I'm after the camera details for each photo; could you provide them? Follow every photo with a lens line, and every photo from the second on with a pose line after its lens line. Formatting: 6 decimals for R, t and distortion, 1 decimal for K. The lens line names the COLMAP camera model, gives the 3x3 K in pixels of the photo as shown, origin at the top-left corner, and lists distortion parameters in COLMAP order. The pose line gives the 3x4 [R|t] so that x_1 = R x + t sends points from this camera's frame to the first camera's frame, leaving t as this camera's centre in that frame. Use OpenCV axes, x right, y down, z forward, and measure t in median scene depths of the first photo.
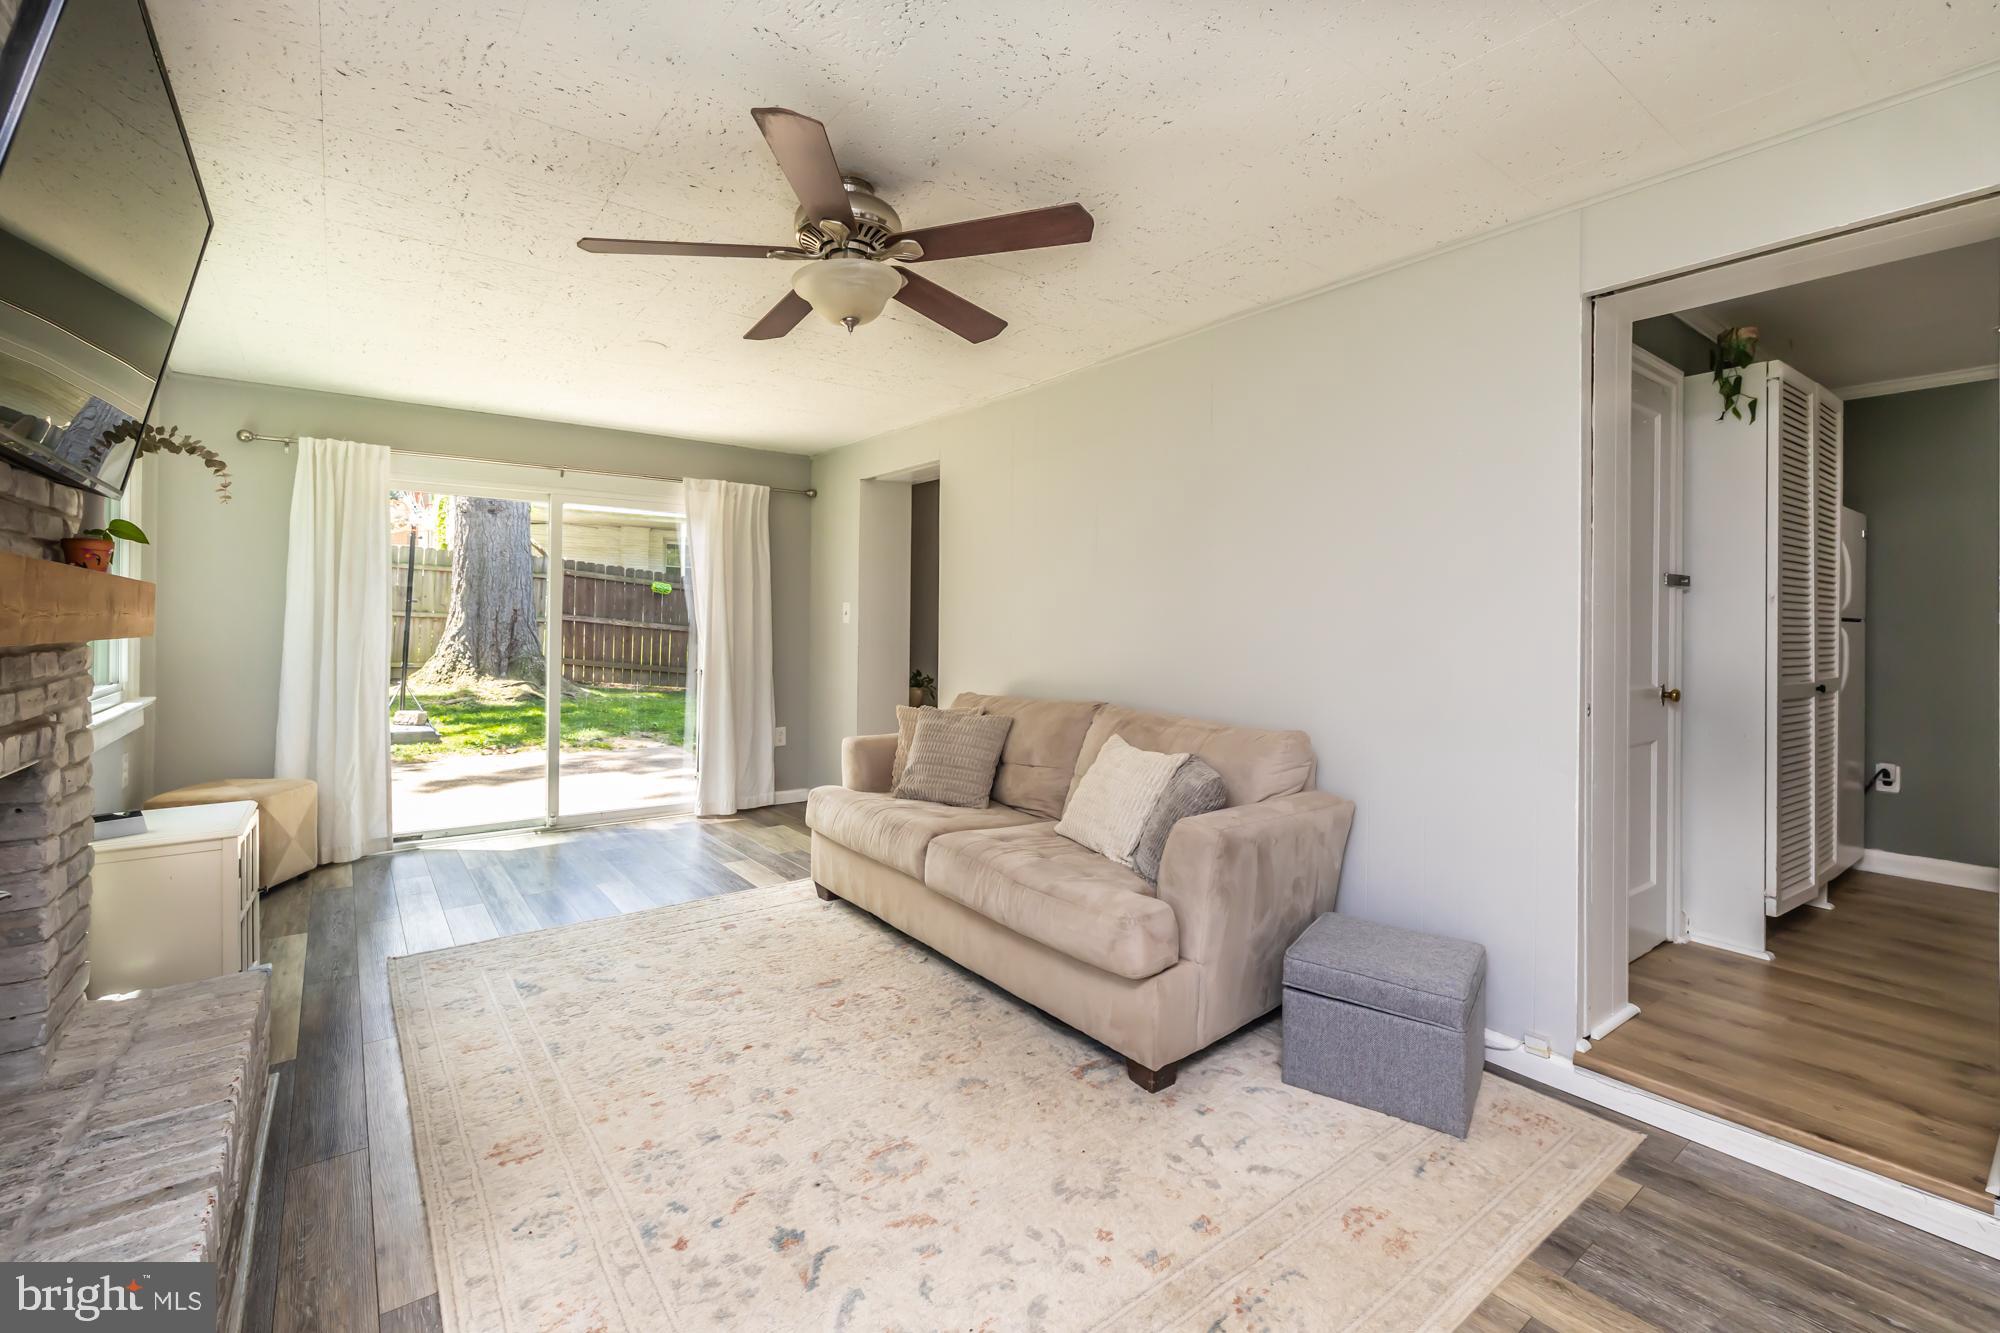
lens RADIAL K [[877.8, 0, 988.3], [0, 877.8, 636.4], [0, 0, 1]] dist [0.000297, -0.000165]
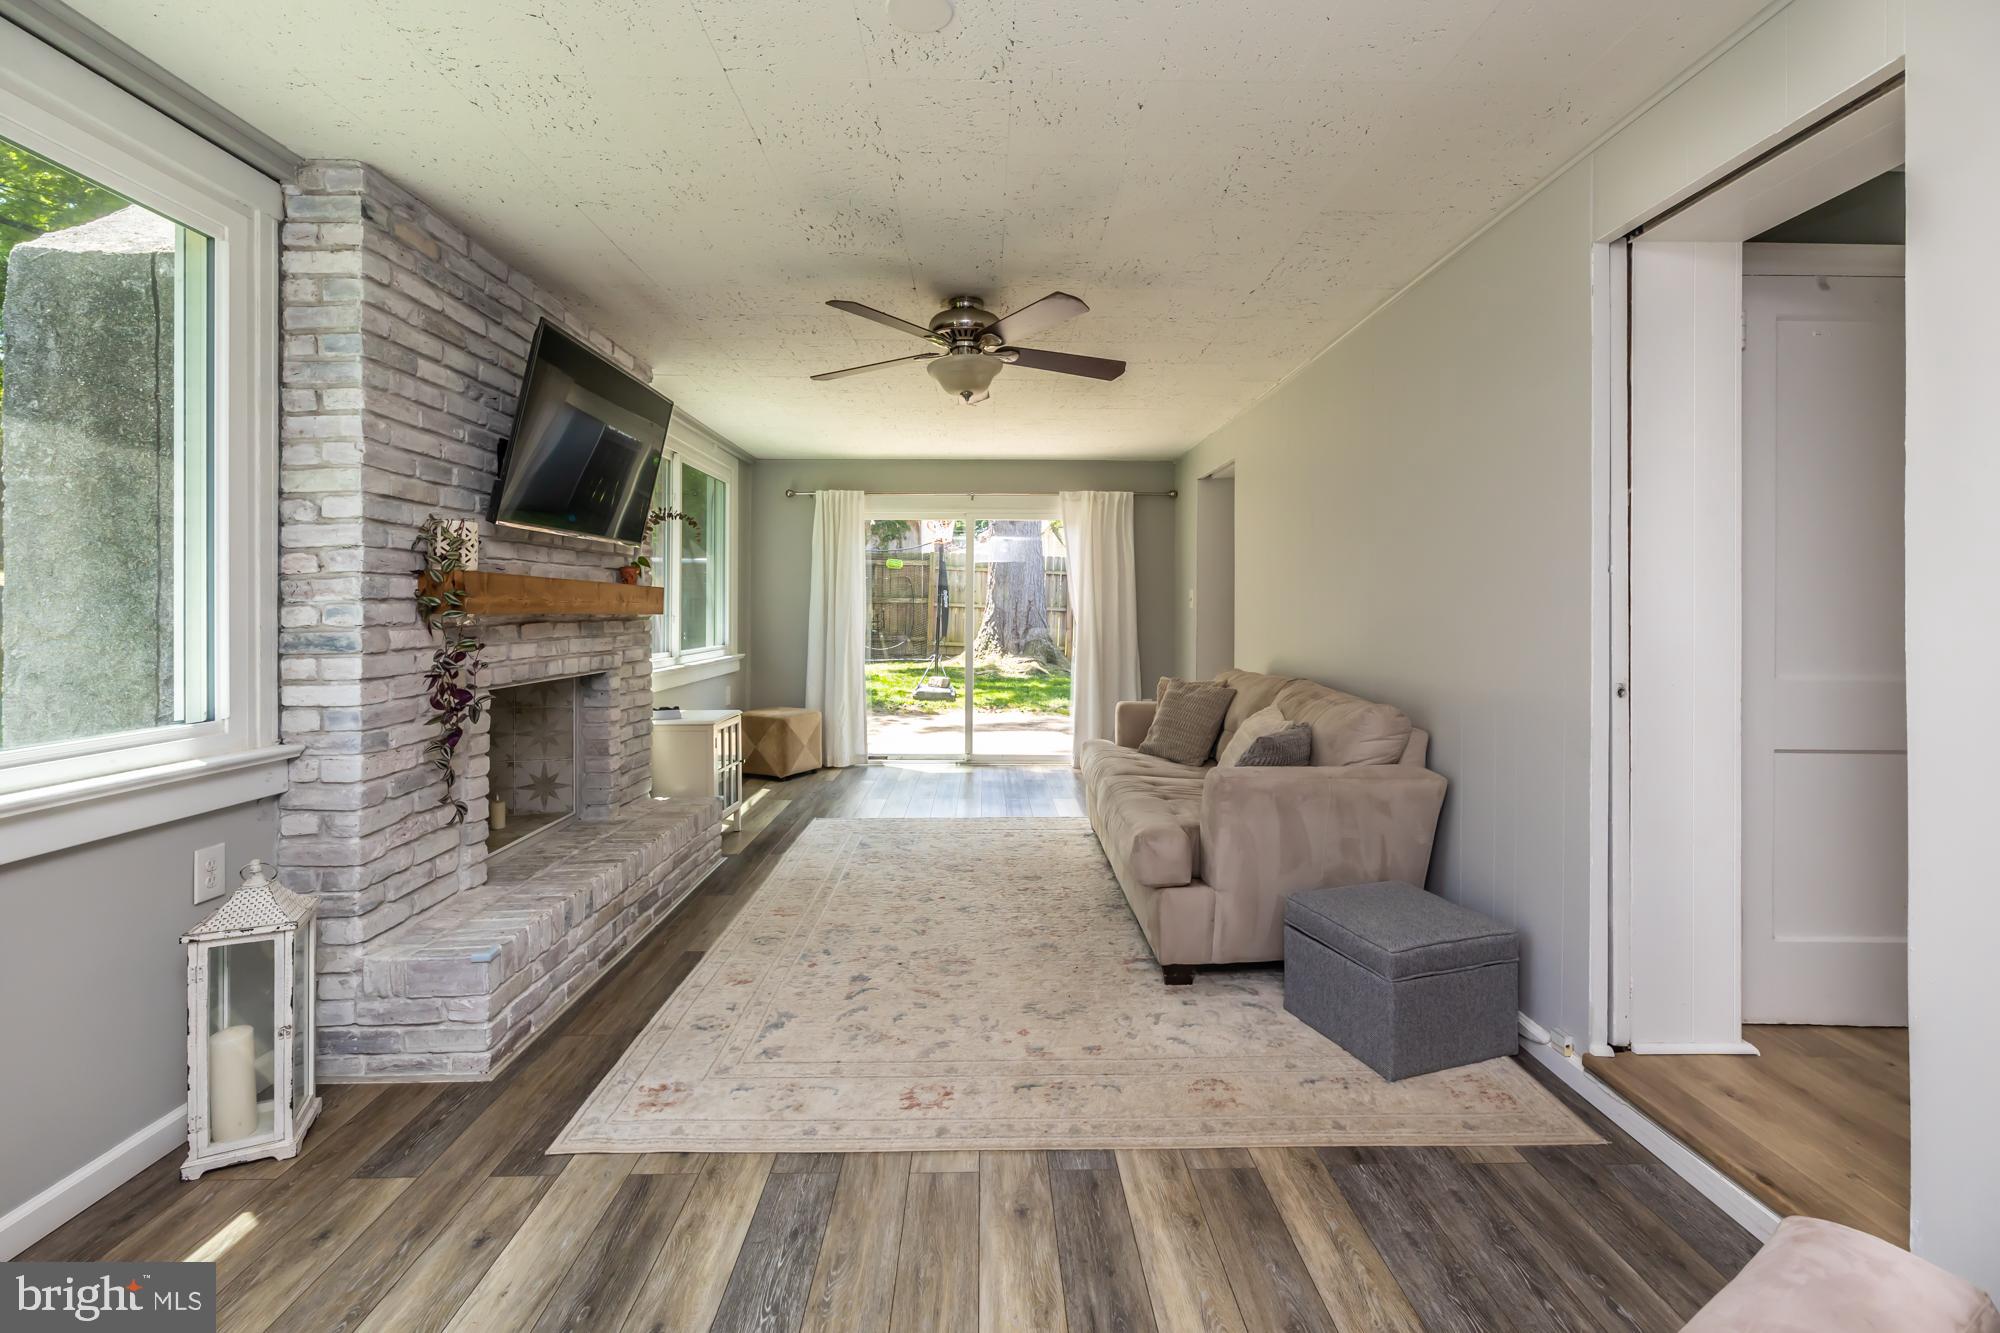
lens RADIAL K [[877.8, 0, 988.3], [0, 877.8, 636.4], [0, 0, 1]] dist [0.000297, -0.000165]
pose [[0.803577, 0.010244, -0.595112, 0.659226], [-0.003531, 0.999916, 0.012445, 0.017935], [0.595190, -0.007899, 0.803546, -0.119907]]
